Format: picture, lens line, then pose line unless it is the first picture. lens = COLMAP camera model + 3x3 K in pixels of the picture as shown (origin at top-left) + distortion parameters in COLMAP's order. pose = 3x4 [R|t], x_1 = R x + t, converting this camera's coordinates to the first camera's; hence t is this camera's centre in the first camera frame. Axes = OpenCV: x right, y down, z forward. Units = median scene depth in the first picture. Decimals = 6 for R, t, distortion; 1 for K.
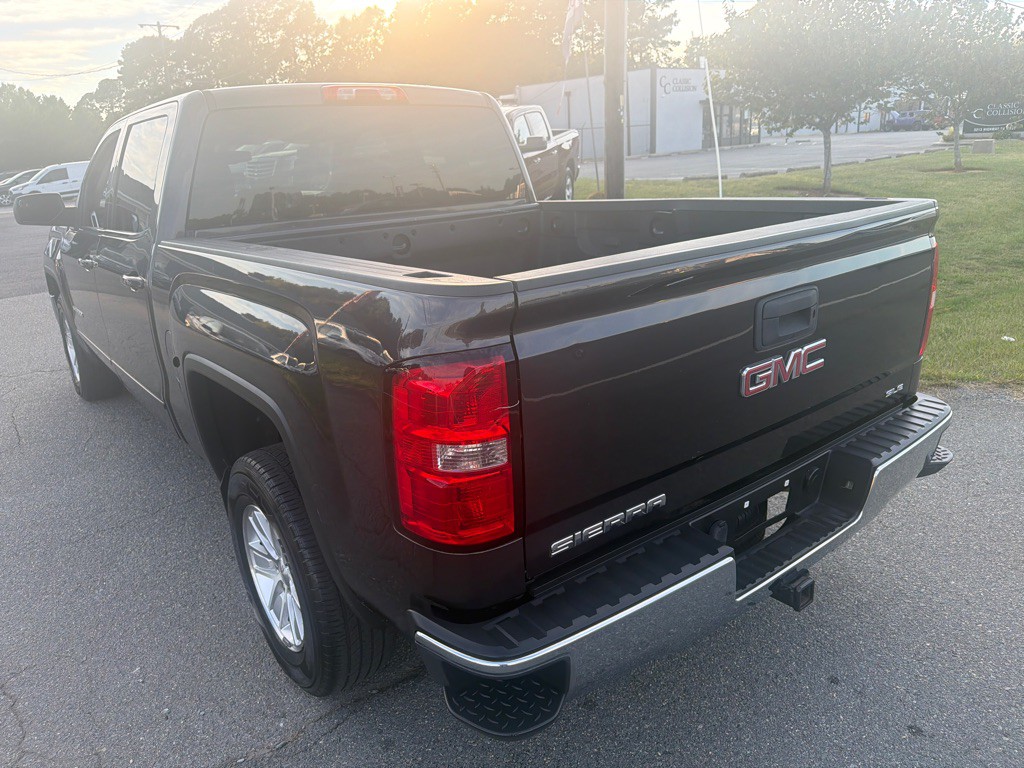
lens RADIAL K [[738.5, 0, 507.6], [0, 738.5, 376.5], [0, 0, 1]] dist [0.001371, -0.005623]
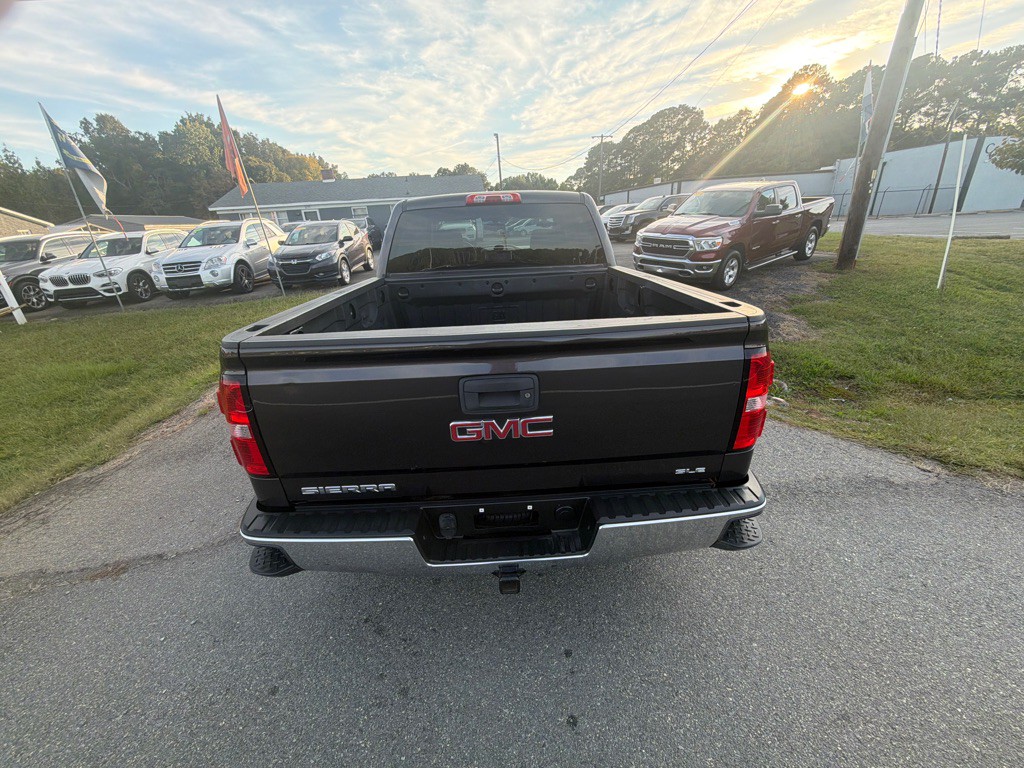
lens RADIAL K [[408.6, 0, 512.0], [0, 408.6, 384.0], [0, 0, 1]] dist [-0.000426, -0.000044]
pose [[0.809118, 0.234405, -0.538872, 0.599597], [-0.172005, 0.971307, 0.164245, -0.168426], [0.561910, -0.040205, 0.826221, 0.307003]]
